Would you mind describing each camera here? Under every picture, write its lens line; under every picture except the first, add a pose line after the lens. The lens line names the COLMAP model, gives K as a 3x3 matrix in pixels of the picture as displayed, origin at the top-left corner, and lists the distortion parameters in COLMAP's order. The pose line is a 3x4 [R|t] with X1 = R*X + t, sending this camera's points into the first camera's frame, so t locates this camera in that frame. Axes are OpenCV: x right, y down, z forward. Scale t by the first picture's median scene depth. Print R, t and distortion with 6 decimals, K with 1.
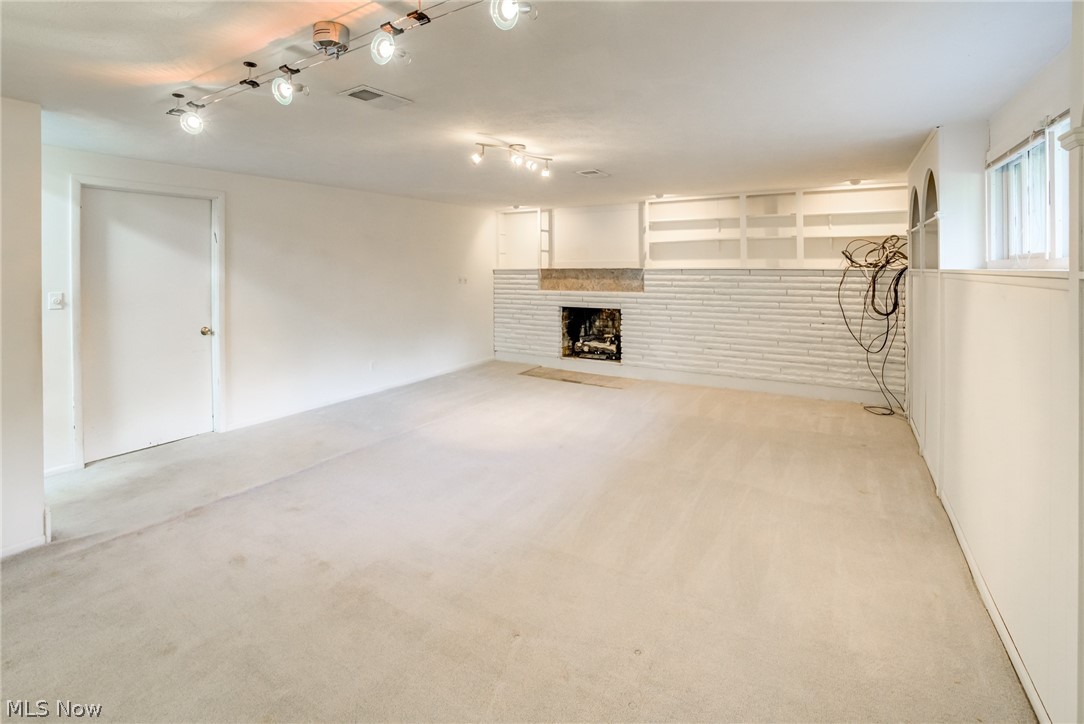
lens RADIAL K [[504.2, 0, 542.4], [0, 504.2, 333.5], [0, 0, 1]] dist [-0.001296, -0.000249]
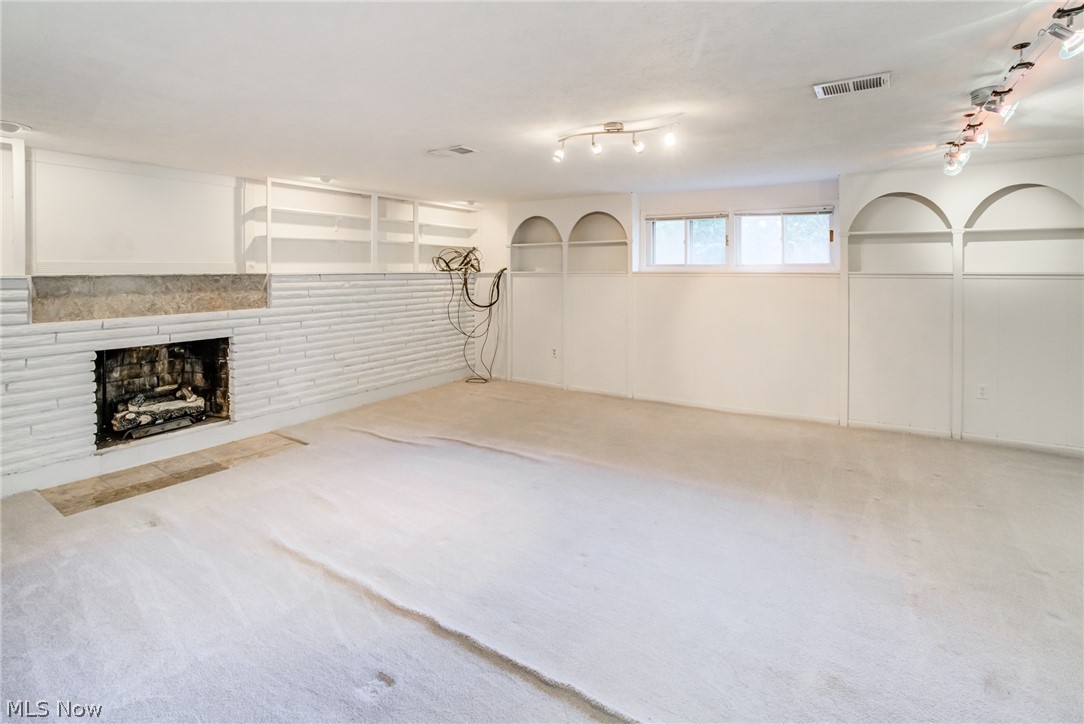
lens RADIAL K [[504.2, 0, 542.4], [0, 504.2, 333.5], [0, 0, 1]] dist [-0.001296, -0.000249]
pose [[0.057728, -0.122440, 0.990796, -0.481677], [0.136914, 0.984044, 0.113629, -0.074532], [-0.988899, 0.129094, 0.073571, 0.580570]]
